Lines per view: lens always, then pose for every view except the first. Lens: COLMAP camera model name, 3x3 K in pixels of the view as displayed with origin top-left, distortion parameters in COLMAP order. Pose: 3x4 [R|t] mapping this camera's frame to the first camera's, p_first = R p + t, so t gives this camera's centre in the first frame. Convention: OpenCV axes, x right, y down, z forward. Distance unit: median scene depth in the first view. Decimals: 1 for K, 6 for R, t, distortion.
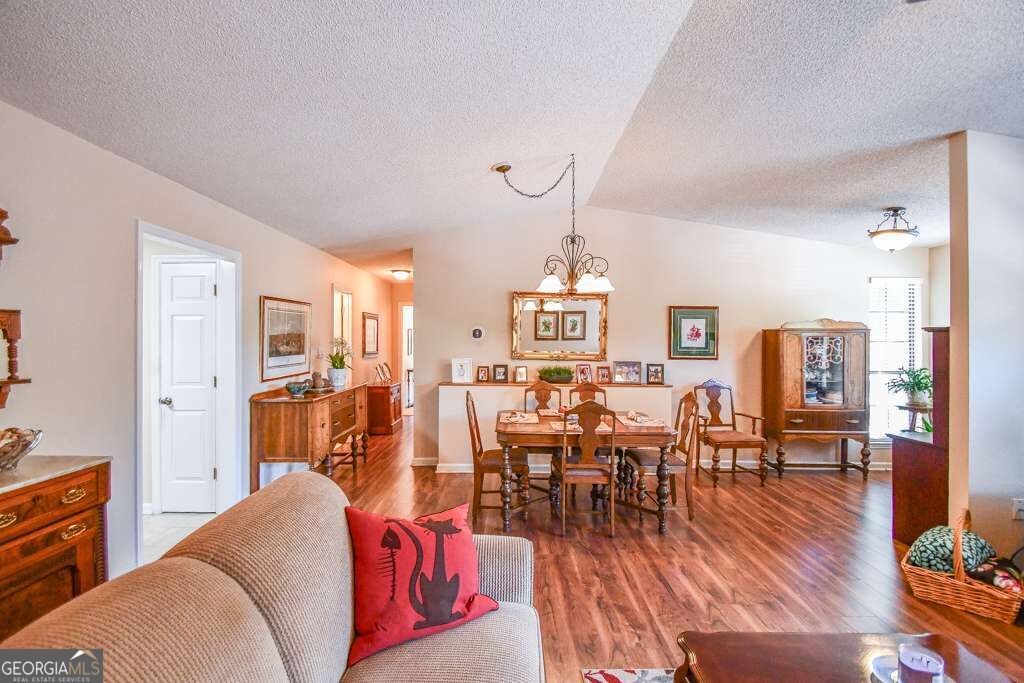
lens RADIAL K [[459.3, 0, 490.4], [0, 459.3, 340.1], [0, 0, 1]] dist [0.001730, -0.008184]
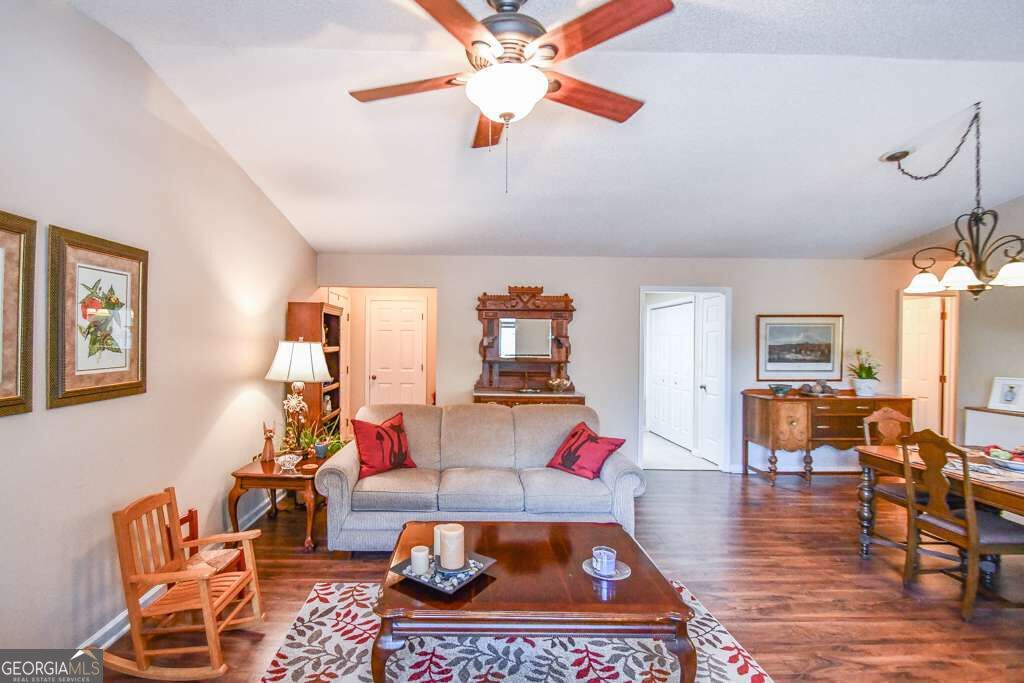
lens RADIAL K [[469.5, 0, 477.8], [0, 469.5, 341.8], [0, 0, 1]] dist [0.002931, -0.014147]
pose [[0.048560, -0.002995, -0.998816, 0.733708], [-0.009832, 0.999946, -0.003477, -0.006969], [0.998772, 0.009989, 0.048528, 0.136858]]
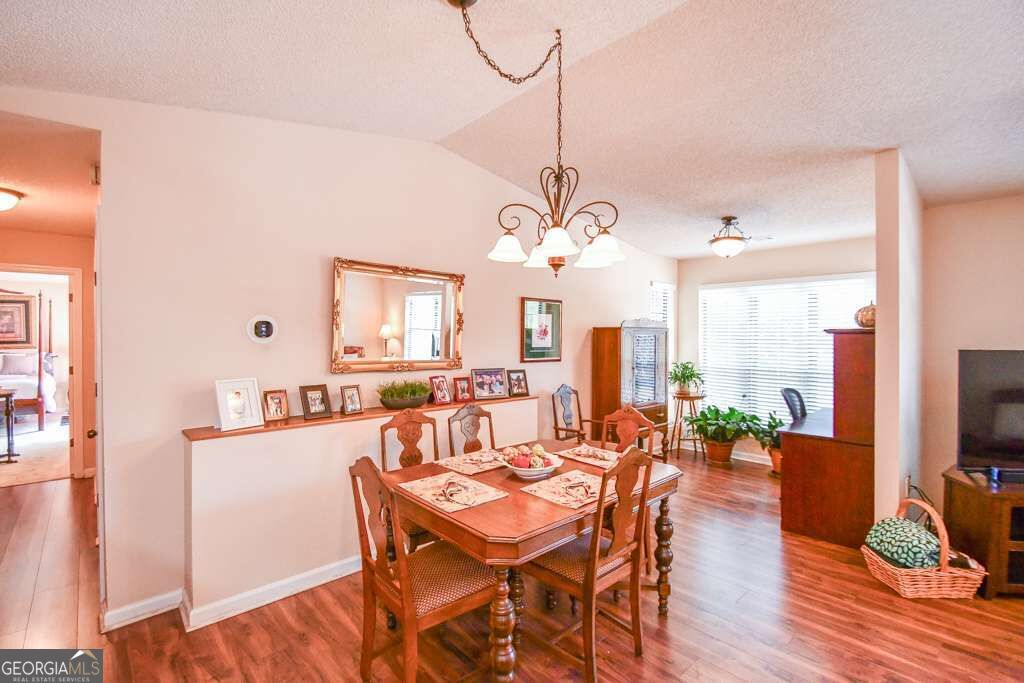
lens RADIAL K [[462.2, 0, 501.2], [0, 462.2, 337.3], [0, 0, 1]] dist [0.001368, -0.011087]
pose [[0.722676, -0.003801, 0.691176, -0.237440], [-0.001837, 0.999971, 0.007420, -0.011073], [-0.691184, -0.006632, 0.722648, 0.515799]]
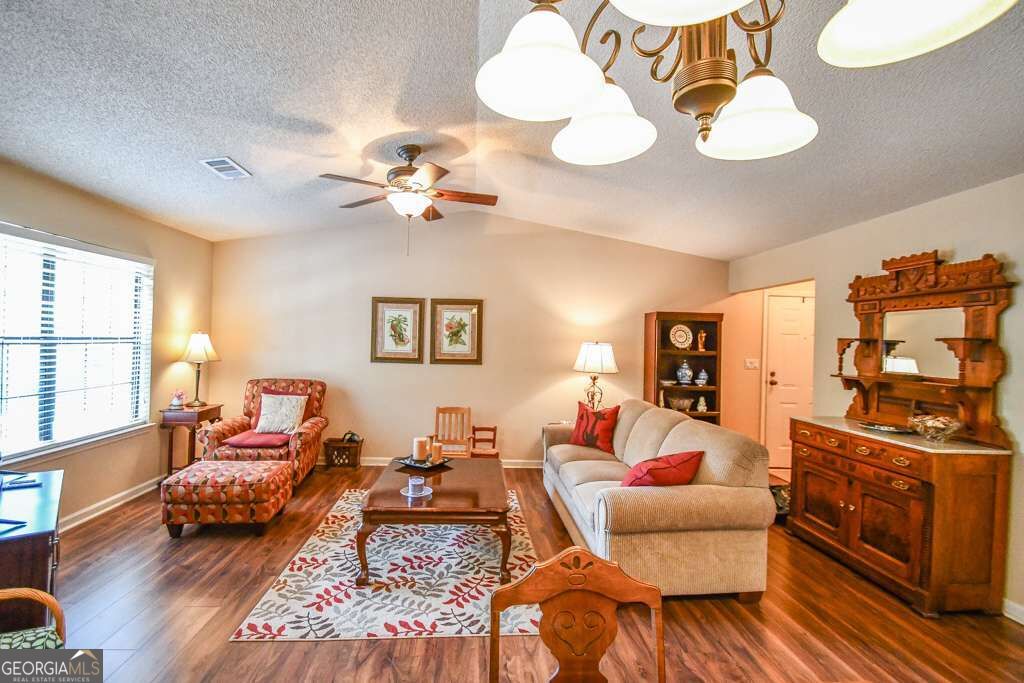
lens RADIAL K [[459.3, 0, 490.4], [0, 459.3, 340.1], [0, 0, 1]] dist [0.001730, -0.008184]
pose [[-0.996111, -0.029378, -0.083063, 0.225653], [-0.029183, 0.999568, -0.003561, -0.004284], [0.083132, -0.001123, -0.996538, 0.967544]]
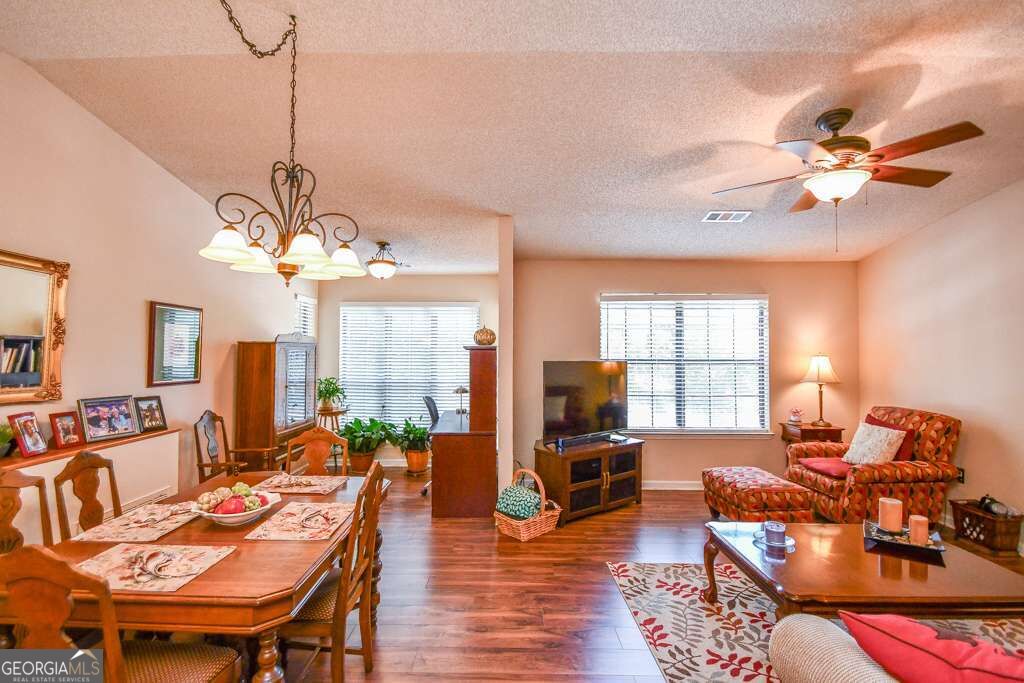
lens RADIAL K [[475.1, 0, 502.9], [0, 475.1, 341.1], [0, 0, 1]] dist [0.002253, -0.014260]
pose [[-0.020335, 0.019029, 0.999612, -0.307394], [-0.005433, 0.999802, -0.019143, -0.012590], [-0.999778, -0.005820, -0.020227, 0.635202]]
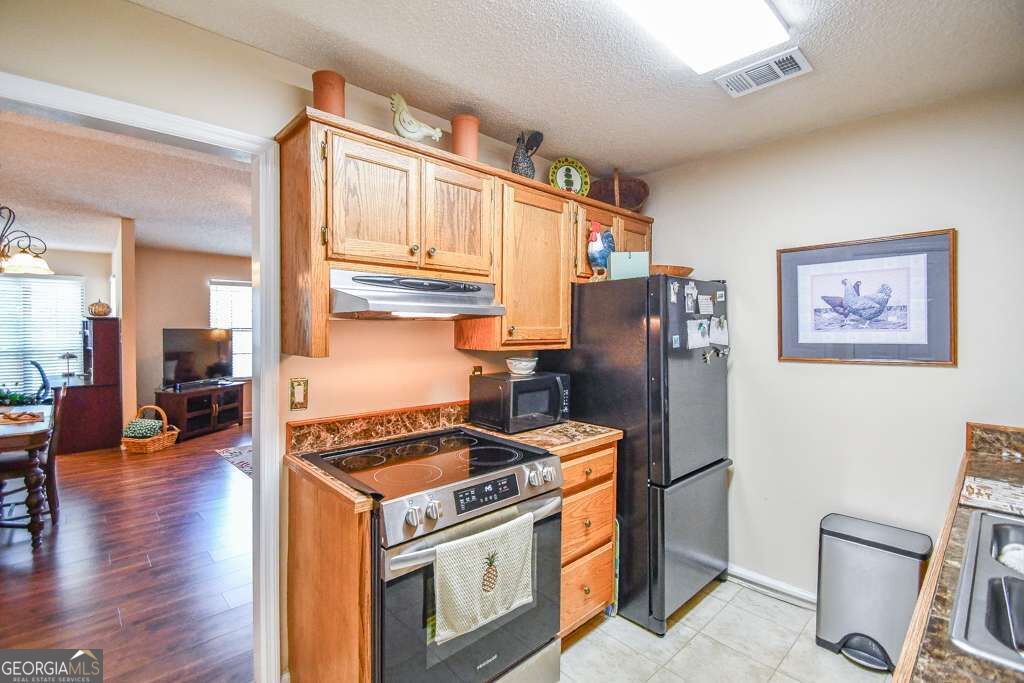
lens RADIAL K [[465.4, 0, 505.2], [0, 465.4, 329.7], [0, 0, 1]] dist [0.003981, -0.011810]
pose [[-0.710361, -0.012994, 0.703717, -0.934628], [-0.008095, 0.999914, 0.010291, -0.008709], [-0.703791, 0.001614, -0.710406, 0.781629]]
